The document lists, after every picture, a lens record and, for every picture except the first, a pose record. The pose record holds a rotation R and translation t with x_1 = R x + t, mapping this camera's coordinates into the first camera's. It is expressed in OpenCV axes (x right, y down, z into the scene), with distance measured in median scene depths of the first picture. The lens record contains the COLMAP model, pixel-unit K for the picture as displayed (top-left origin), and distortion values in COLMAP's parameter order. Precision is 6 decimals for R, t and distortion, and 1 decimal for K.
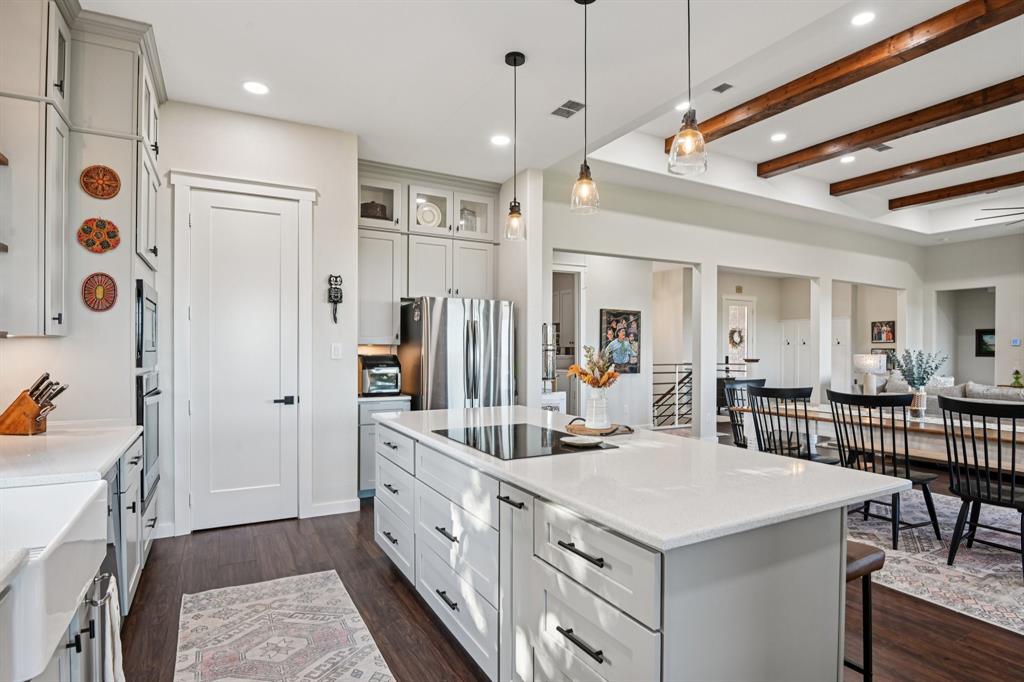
lens RADIAL K [[547.9, 0, 515.4], [0, 547.9, 348.4], [0, 0, 1]] dist [-0.017828, -0.001164]
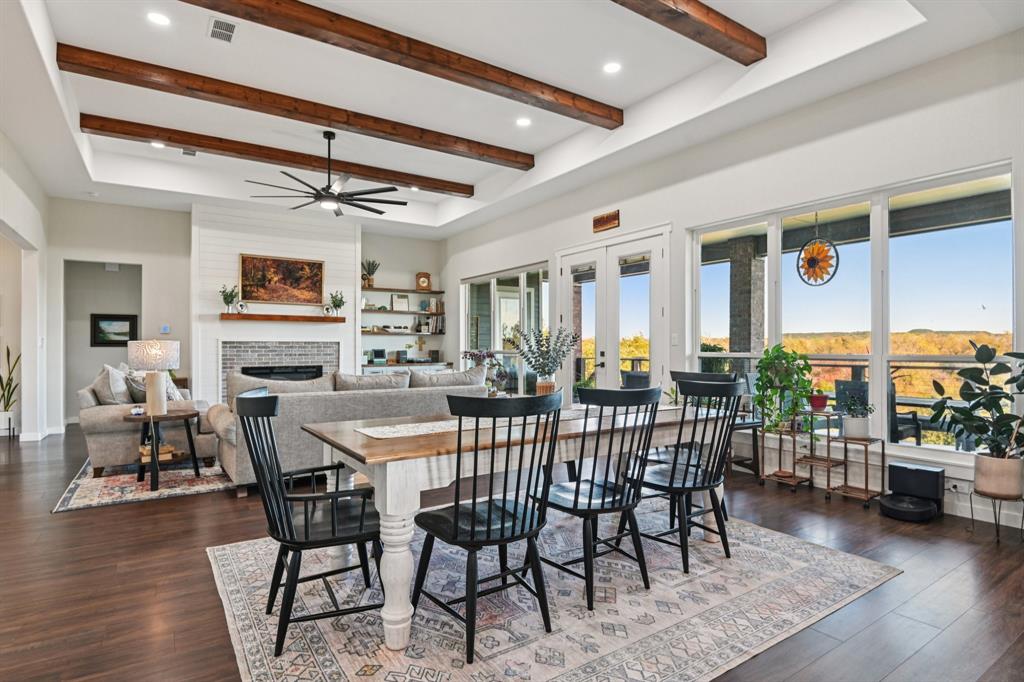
lens RADIAL K [[547.9, 0, 515.4], [0, 547.9, 348.4], [0, 0, 1]] dist [-0.017828, -0.001164]
pose [[-0.090975, -0.012170, 0.995779, -0.020659], [-0.001108, 0.999926, 0.012120, 0.007121], [-0.995853, -0.000001, -0.090982, 0.476165]]
